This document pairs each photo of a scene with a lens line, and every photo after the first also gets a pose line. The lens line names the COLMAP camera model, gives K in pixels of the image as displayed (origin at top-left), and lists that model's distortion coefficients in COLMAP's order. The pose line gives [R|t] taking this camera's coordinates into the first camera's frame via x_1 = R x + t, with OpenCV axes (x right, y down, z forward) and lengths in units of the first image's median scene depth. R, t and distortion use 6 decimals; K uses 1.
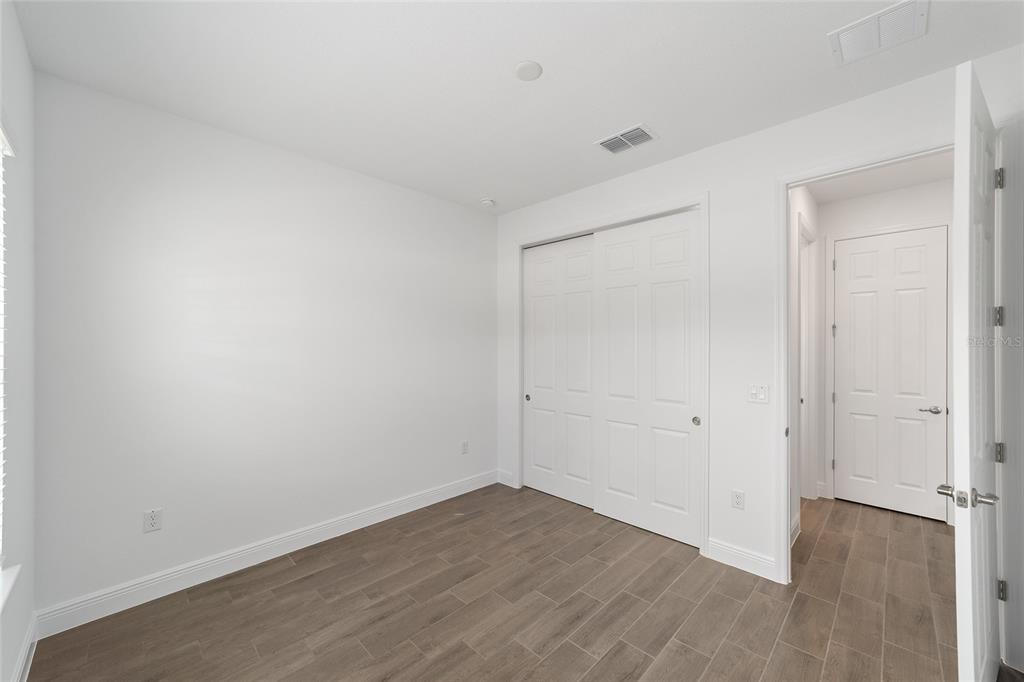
lens RADIAL K [[393.7, 0, 514.1], [0, 393.7, 341.7], [0, 0, 1]] dist [-0.001633, 0.000925]
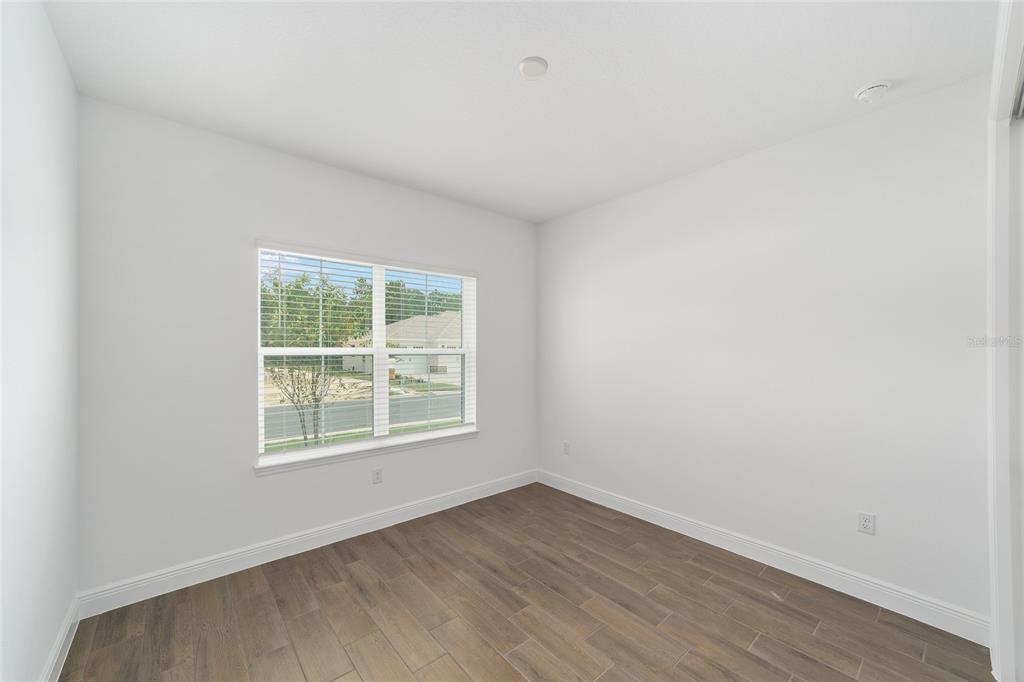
lens RADIAL K [[393.7, 0, 513.3], [0, 393.7, 346.2], [0, 0, 1]] dist [-0.001633, 0.000925]
pose [[-0.073235, -0.005889, -0.997297, 0.819484], [0.004367, 0.999971, -0.006225, 0.000447], [0.997305, -0.004811, -0.073207, 0.820292]]
